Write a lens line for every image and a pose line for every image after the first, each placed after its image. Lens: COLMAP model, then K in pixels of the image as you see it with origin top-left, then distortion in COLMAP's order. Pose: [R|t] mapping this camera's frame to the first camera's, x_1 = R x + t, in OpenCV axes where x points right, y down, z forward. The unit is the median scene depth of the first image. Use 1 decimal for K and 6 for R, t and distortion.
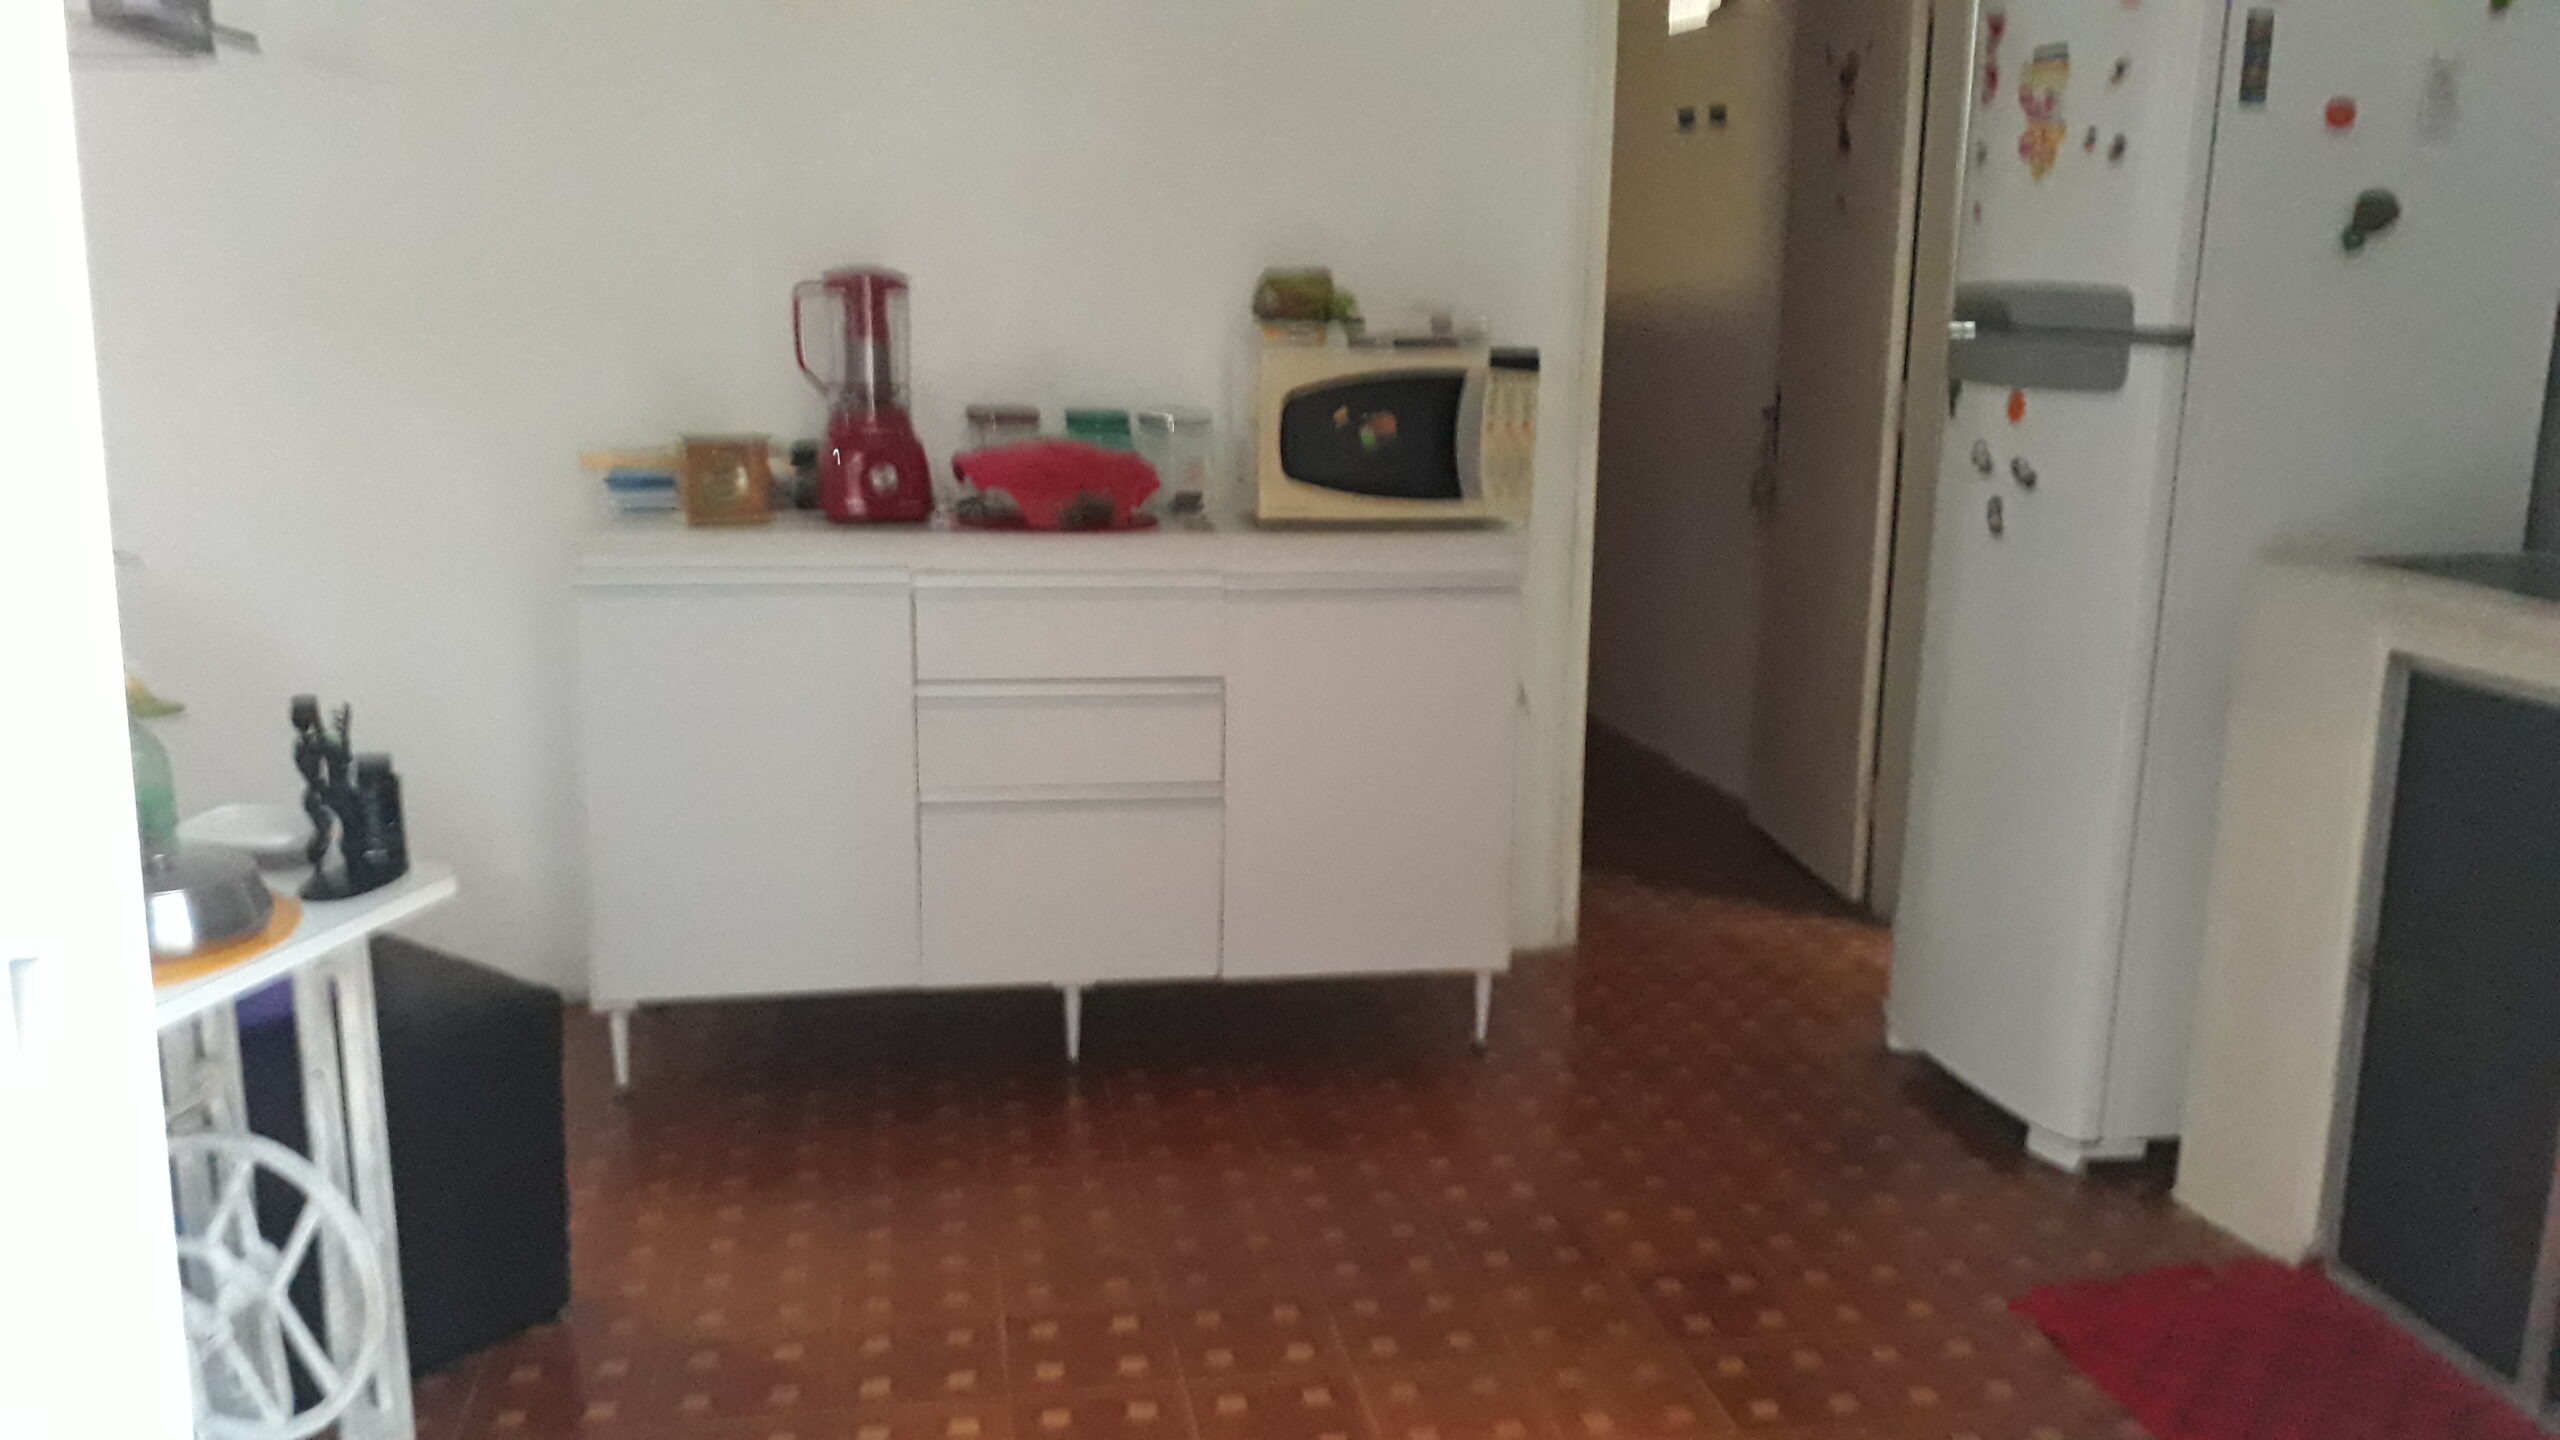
lens RADIAL K [[2023.9, 0, 1307.7], [0, 2023.9, 720.3], [0, 0, 1]] dist [0.233539, -0.641925]
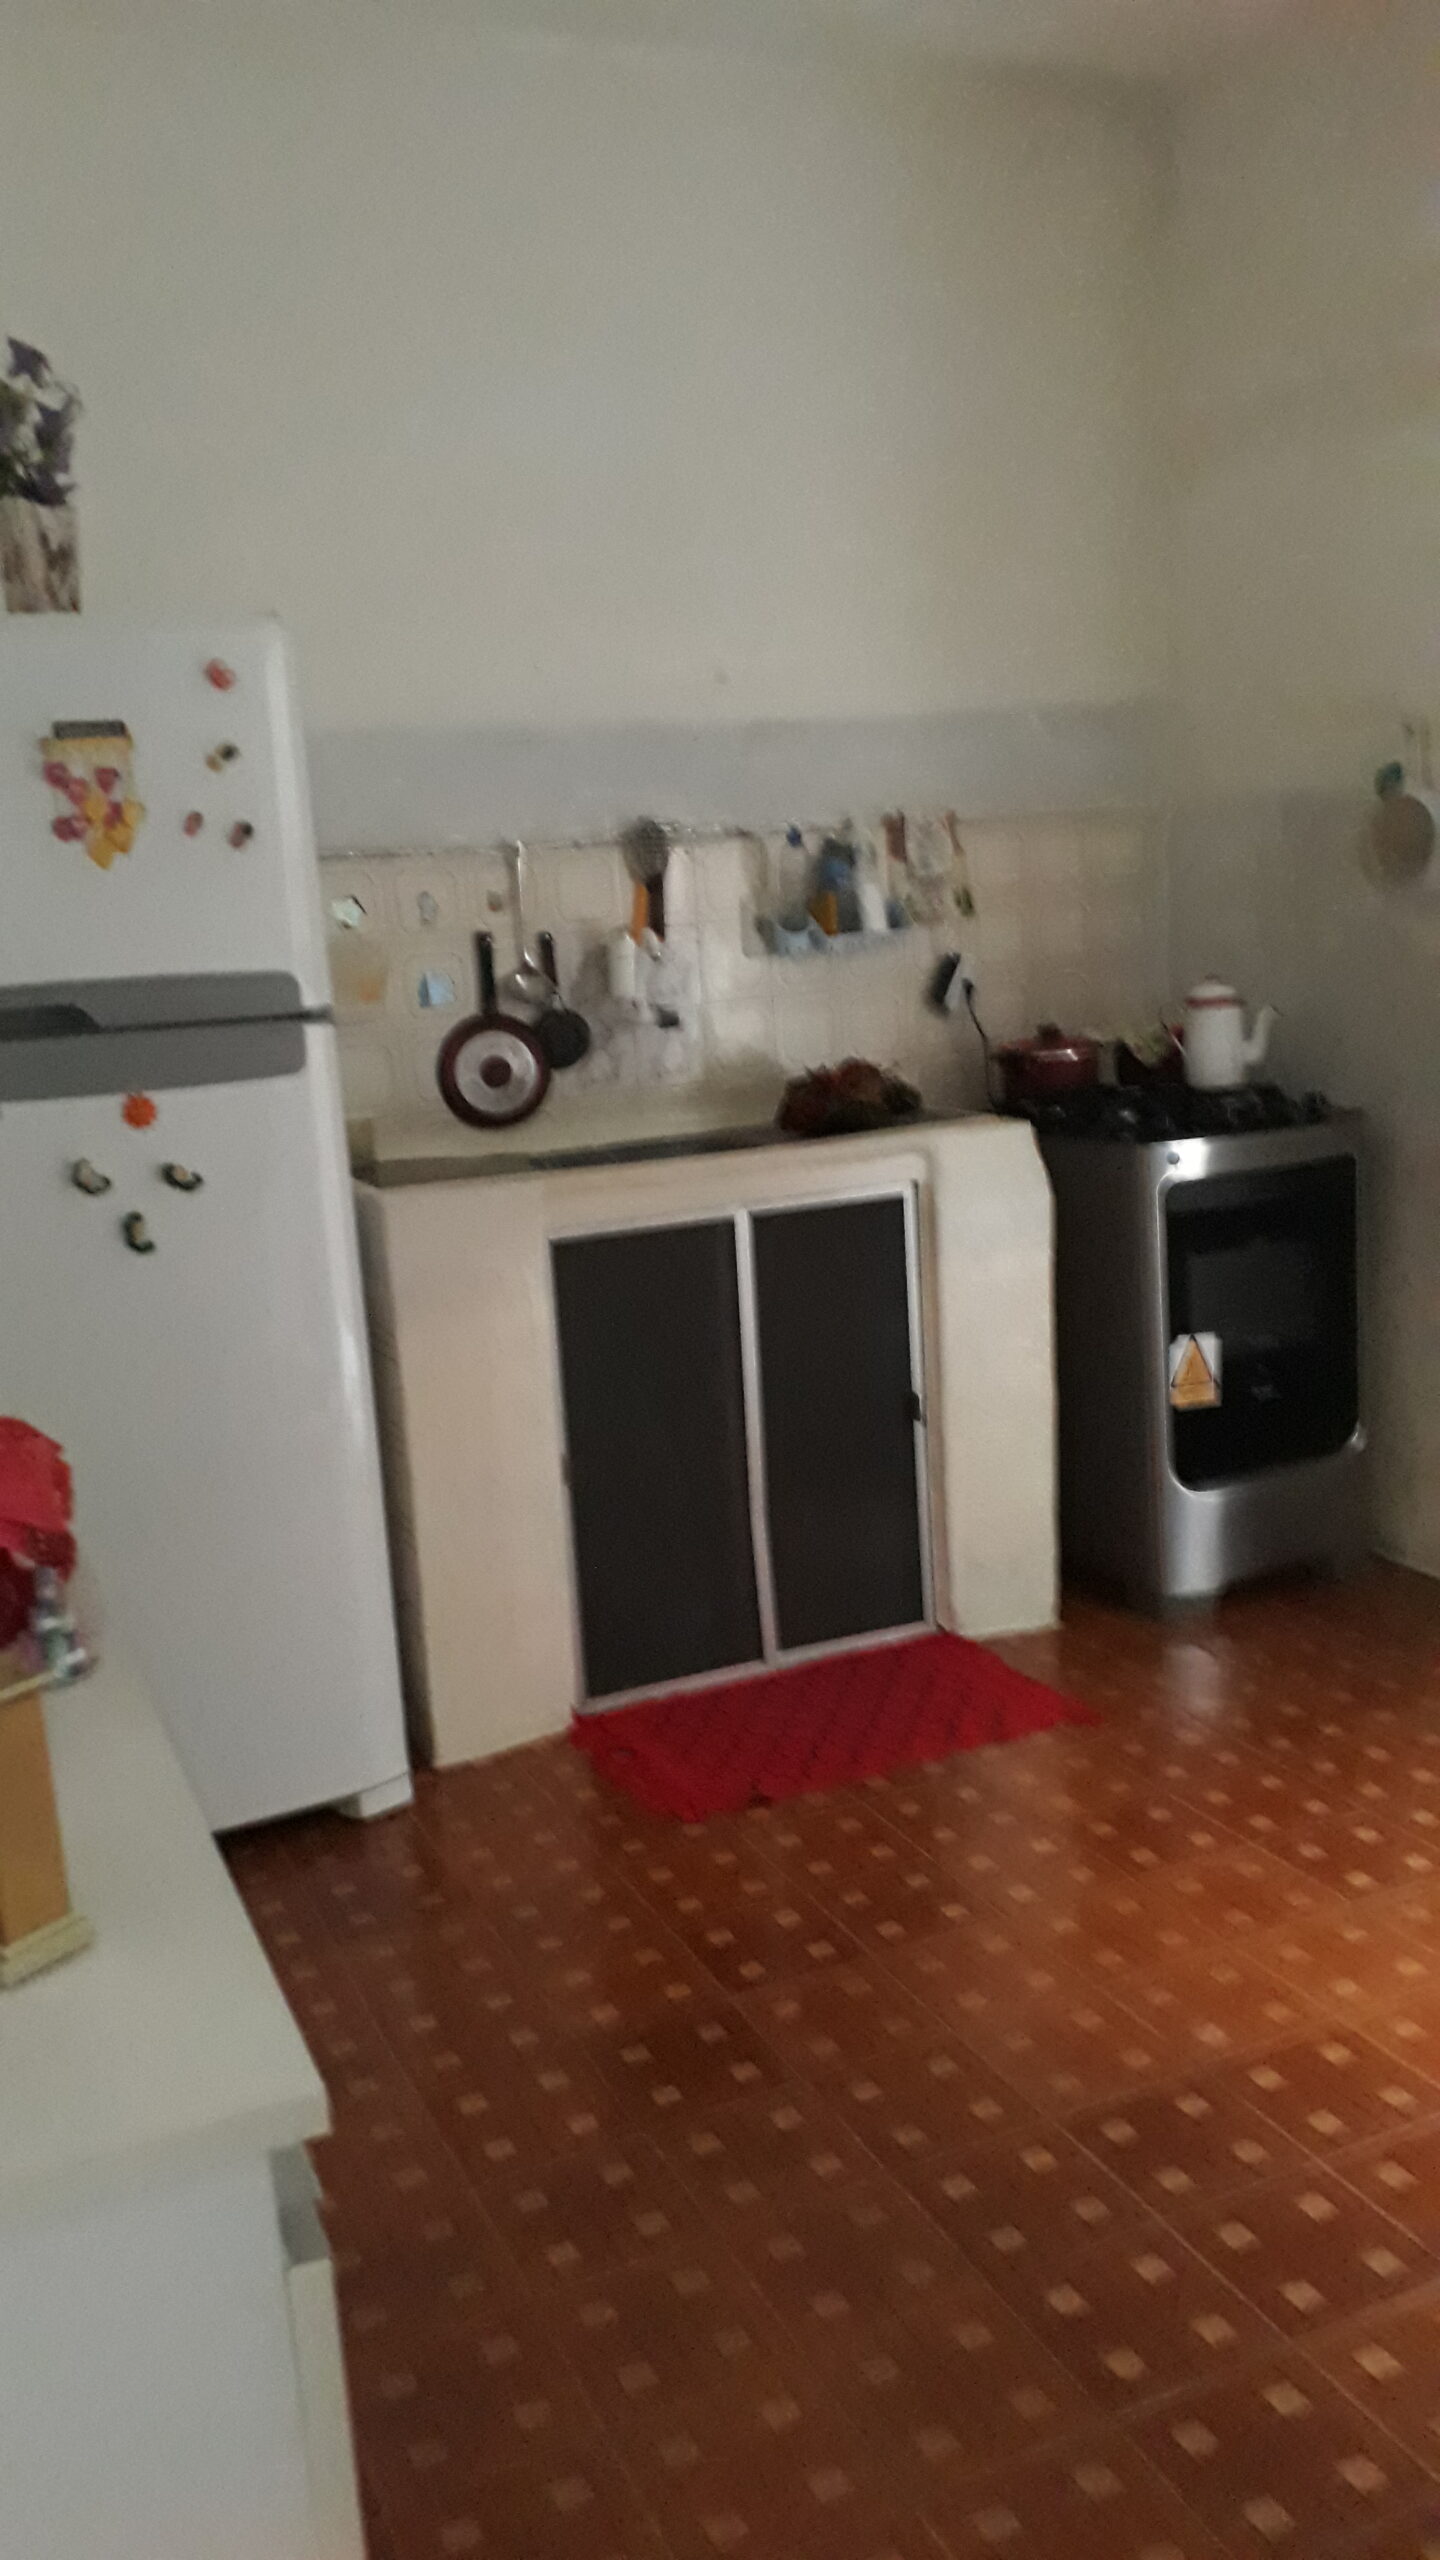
lens RADIAL K [[2023.9, 0, 720.0], [0, 2023.9, 1280.0], [0, 0, 1]] dist [0.233539, -0.641925]
pose [[-0.219943, -0.191880, 0.956456, -0.620829], [0.259056, 0.933772, 0.246901, -0.248417], [-0.940486, 0.302080, -0.155669, 0.954489]]
